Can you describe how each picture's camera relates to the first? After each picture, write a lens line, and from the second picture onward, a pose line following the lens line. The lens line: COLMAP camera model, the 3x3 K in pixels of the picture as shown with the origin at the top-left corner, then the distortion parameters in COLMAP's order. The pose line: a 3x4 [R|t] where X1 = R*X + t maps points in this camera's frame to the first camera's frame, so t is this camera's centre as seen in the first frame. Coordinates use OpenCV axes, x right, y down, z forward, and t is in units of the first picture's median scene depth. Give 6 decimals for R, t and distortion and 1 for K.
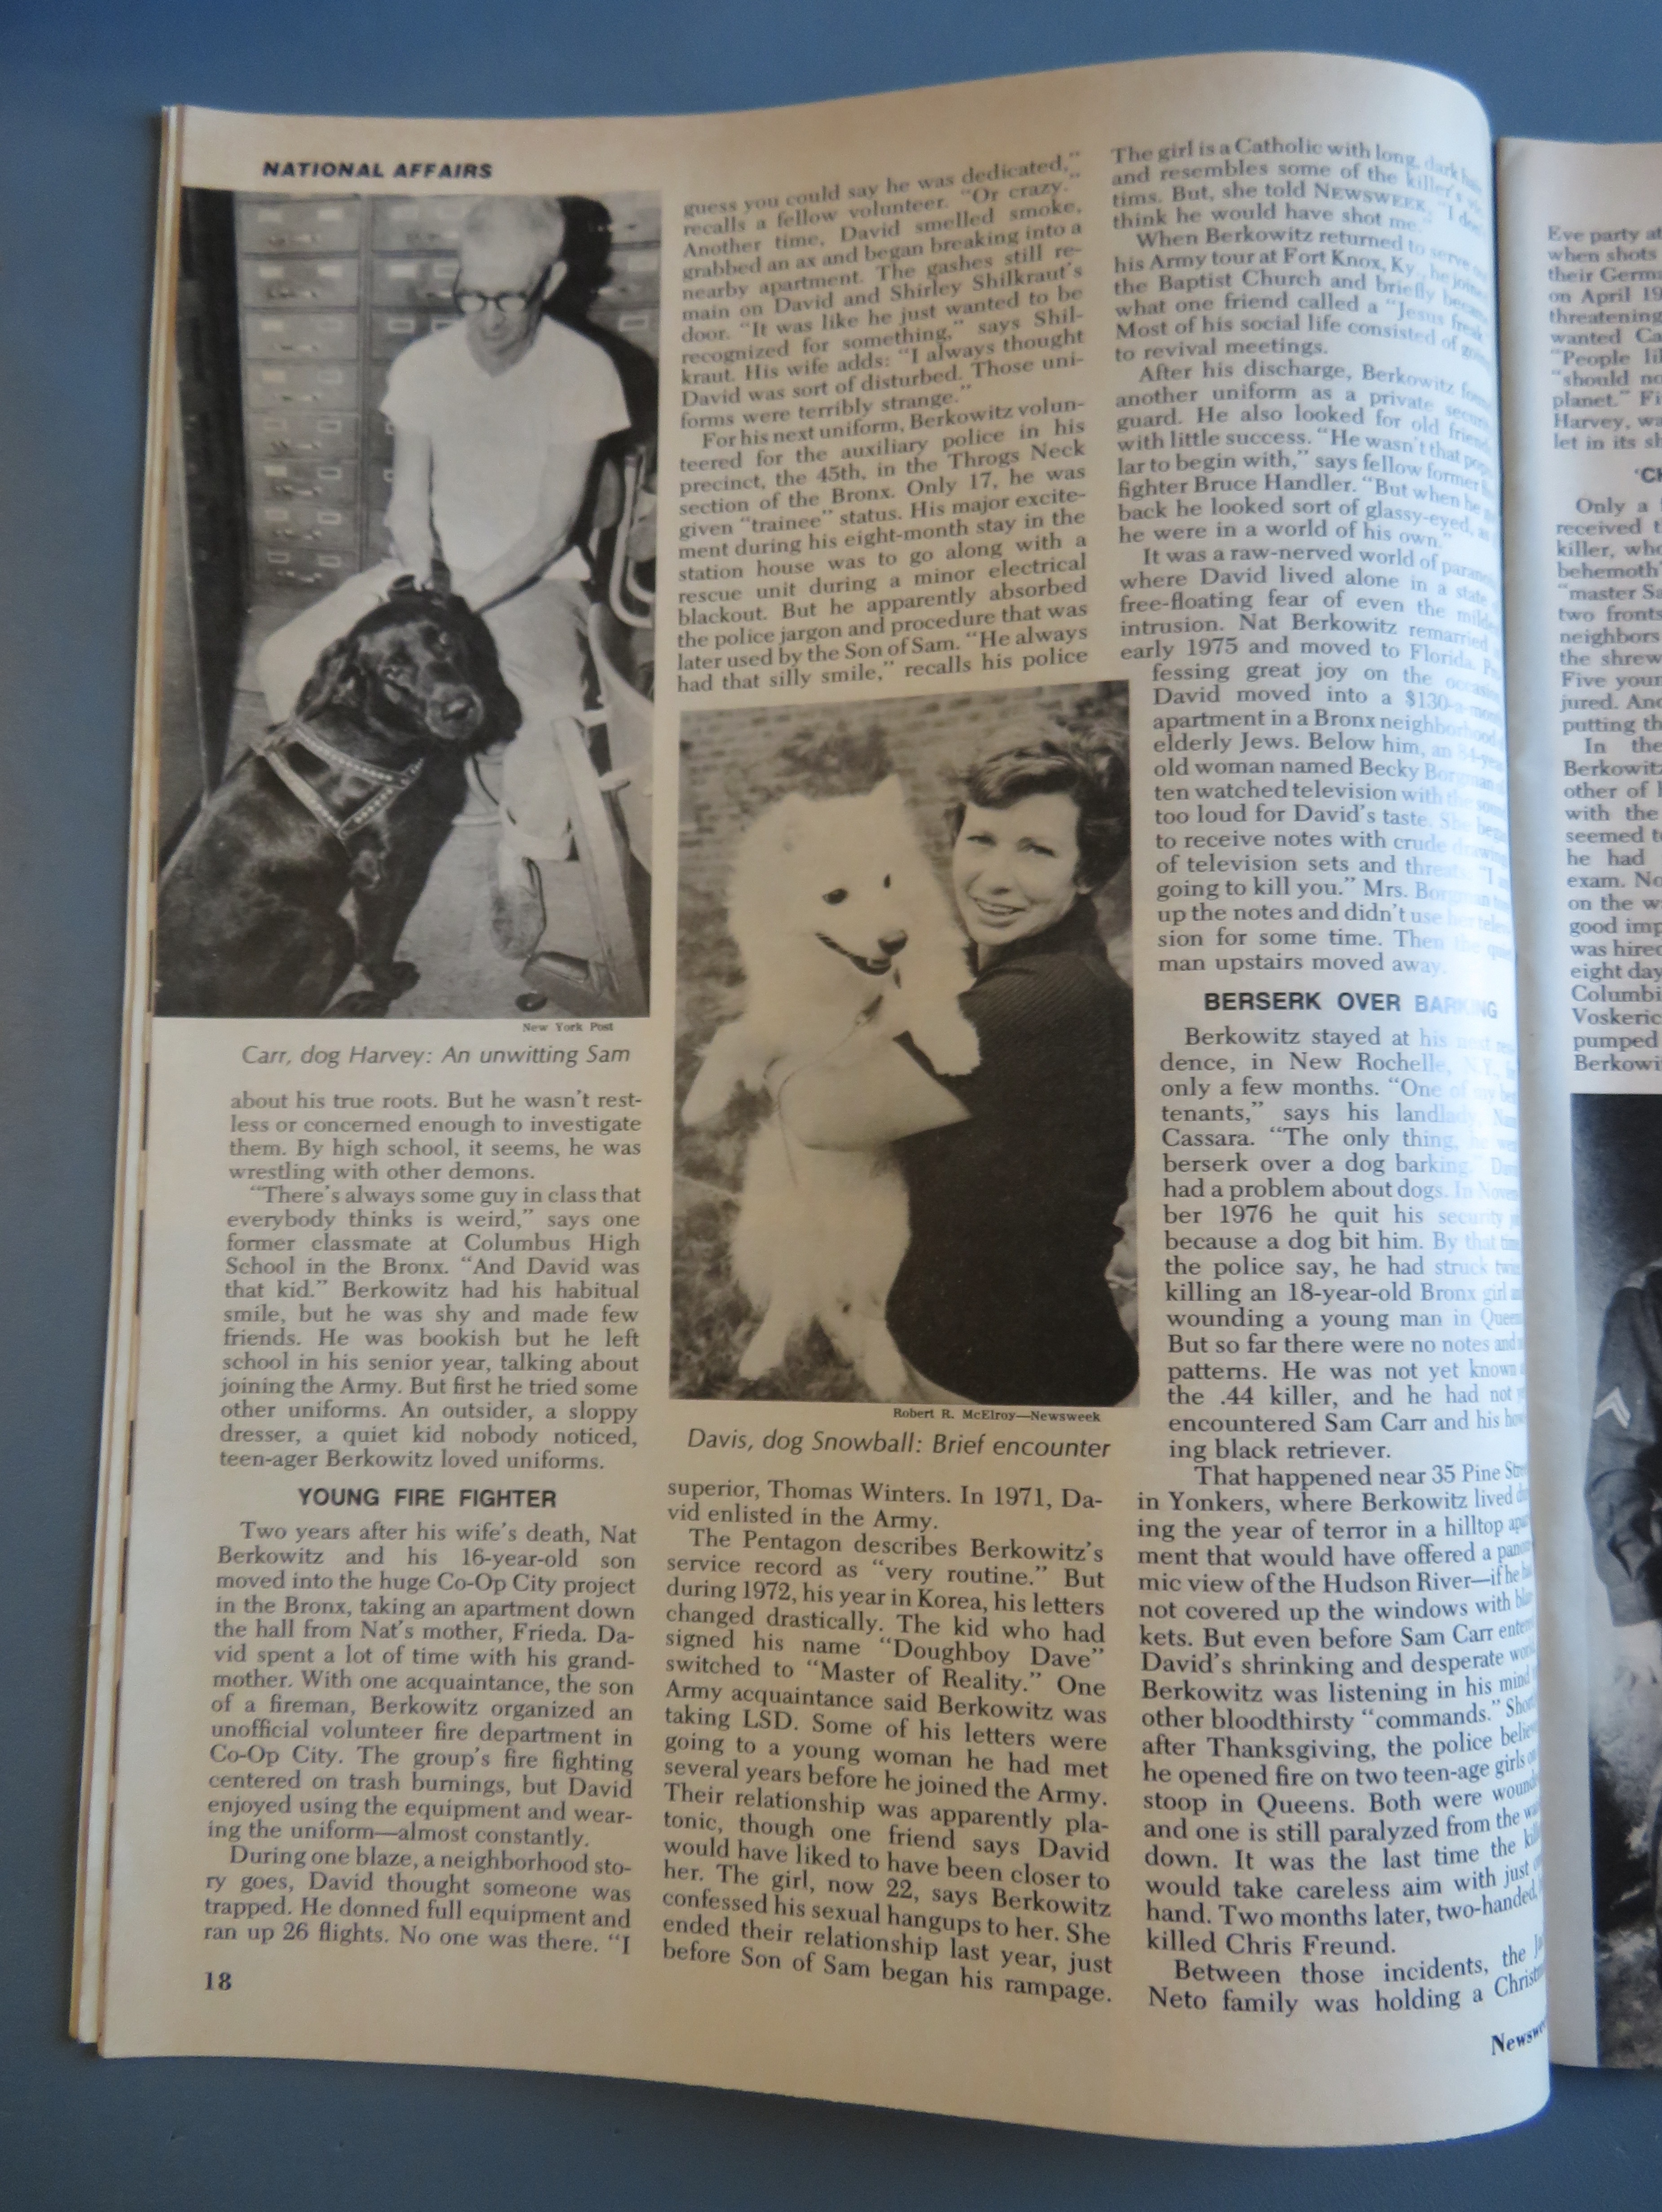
lens RADIAL K [[881.4, 0, 819.7], [0, 881.4, 1101.7], [0, 0, 1]] dist [-0.001588, -0.000018]
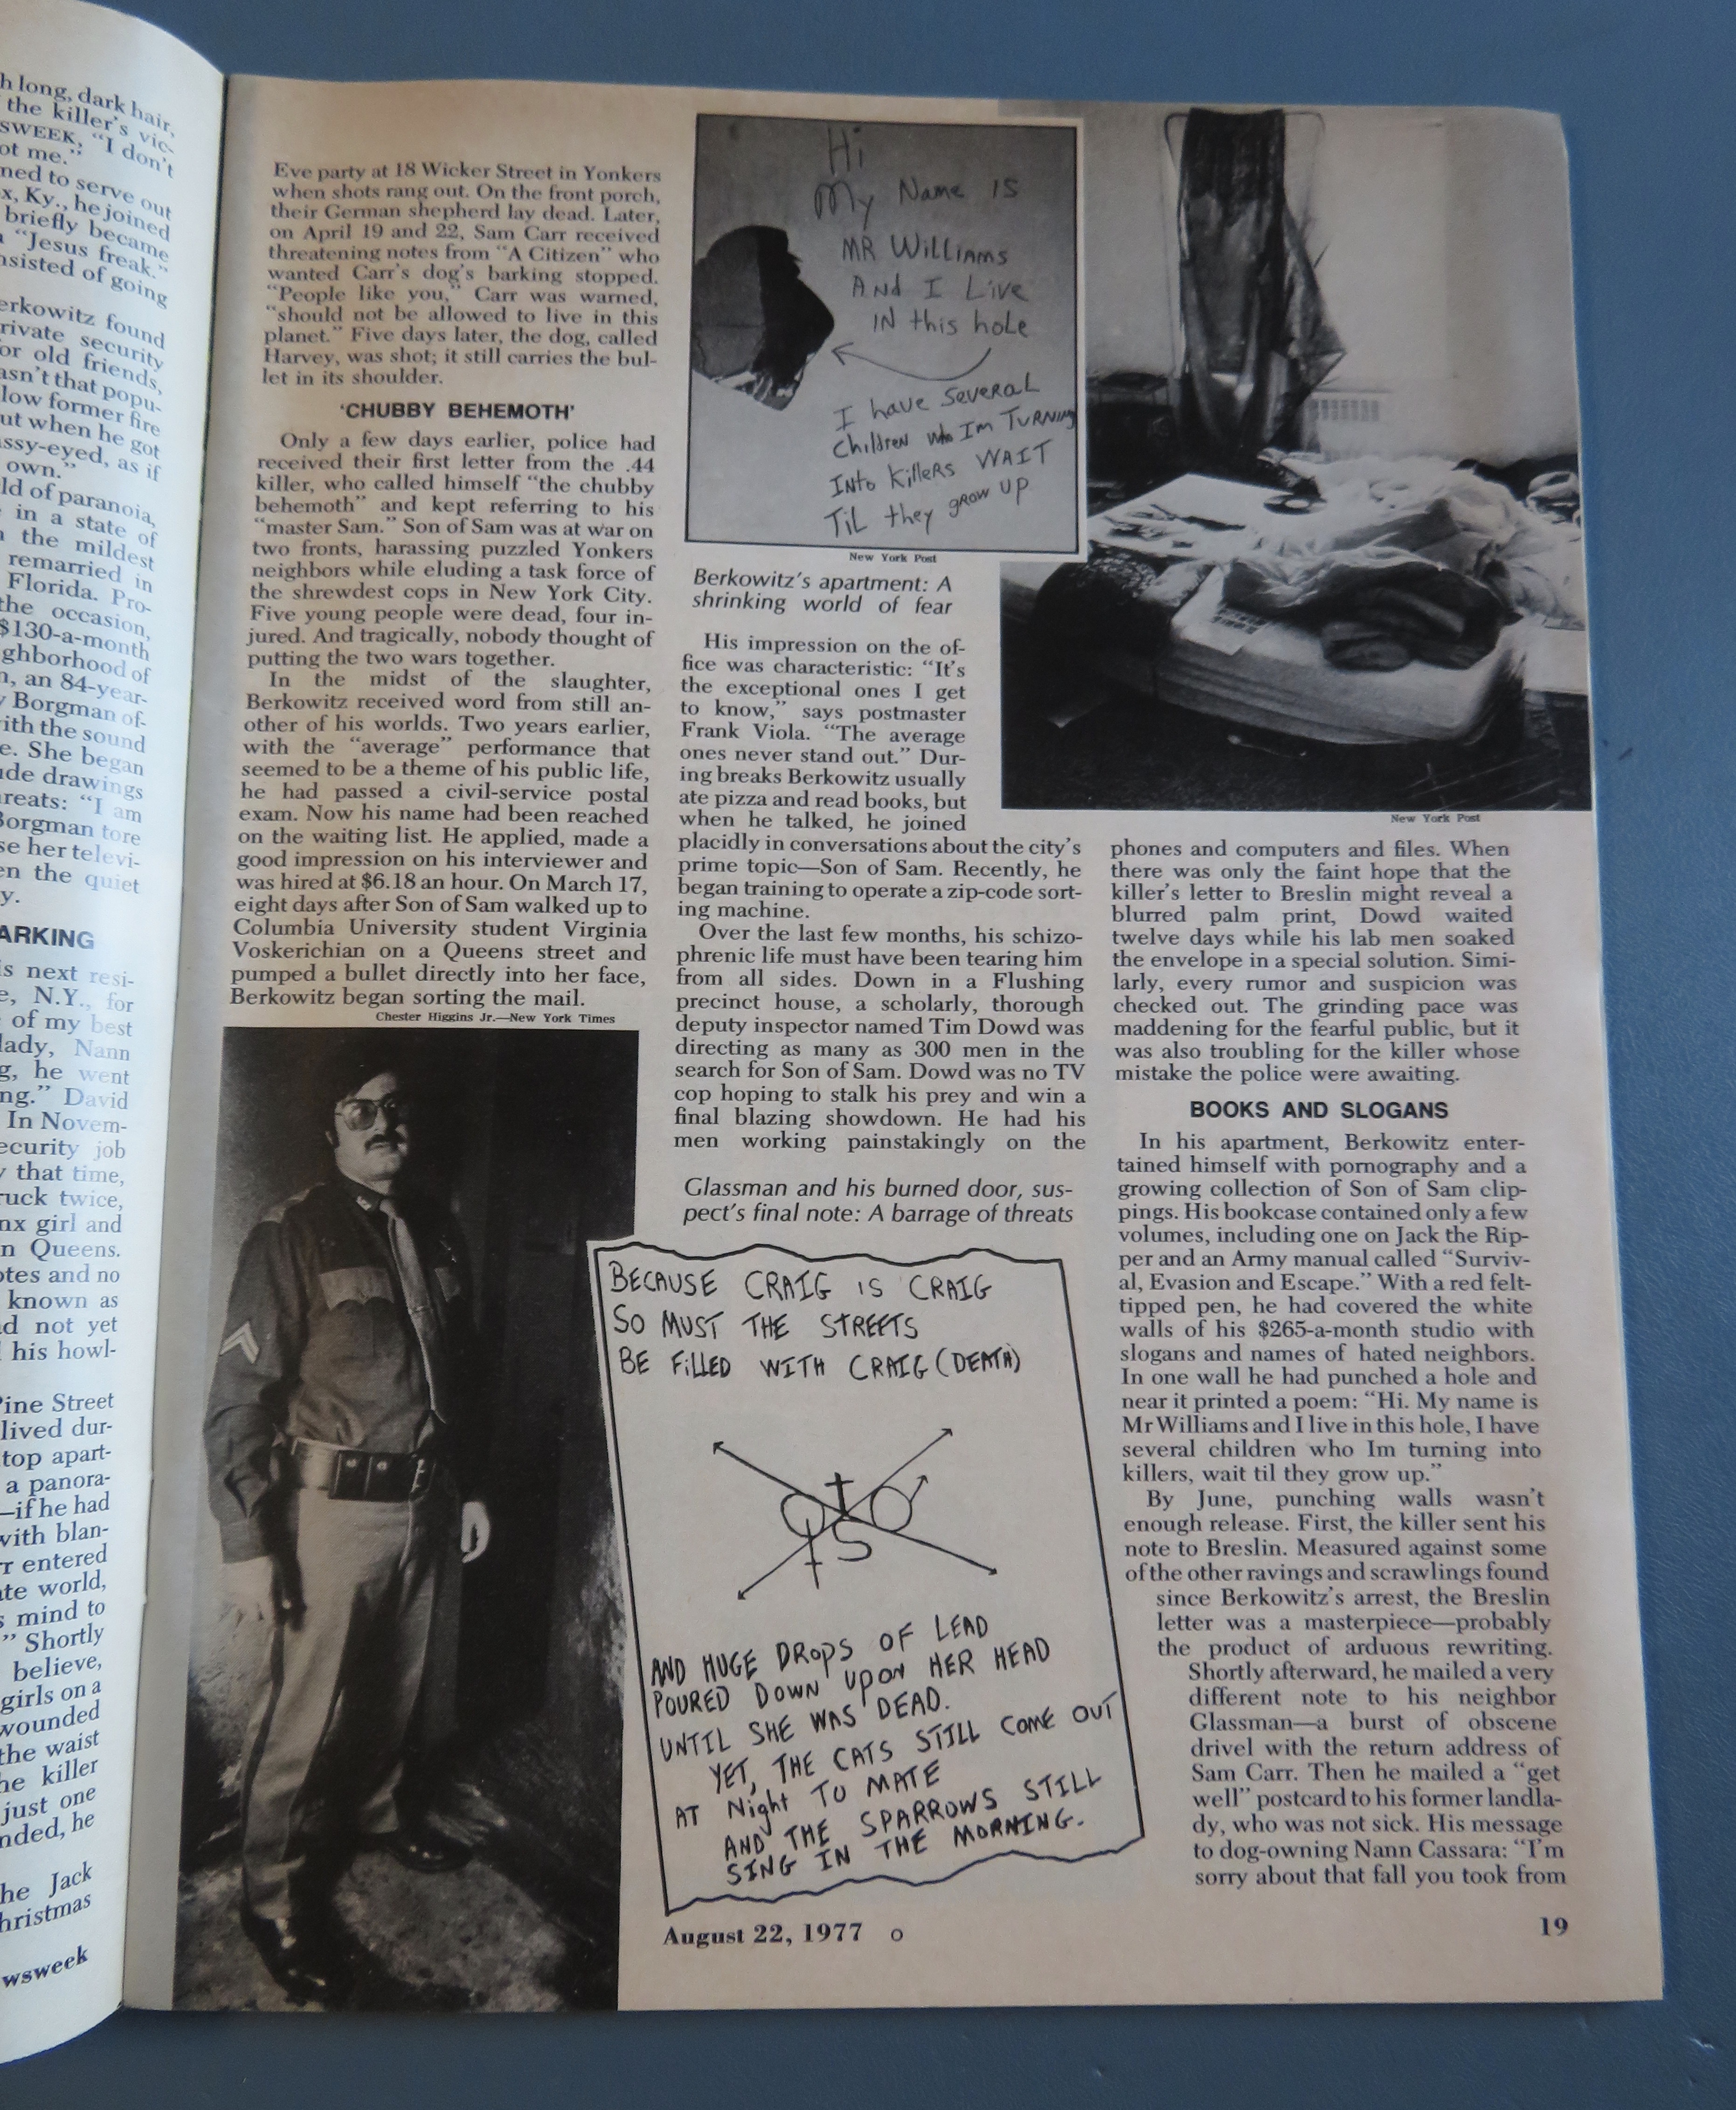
lens RADIAL K [[870.2, 0, 868.4], [0, 870.2, 1059.4], [0, 0, 1]] dist [-0.001070, -0.000379]
pose [[0.999793, 0.001822, 0.020256, 1.544208], [-0.001721, 0.999986, -0.004972, 0.030579], [-0.020265, 0.004936, 0.999782, 0.002304]]
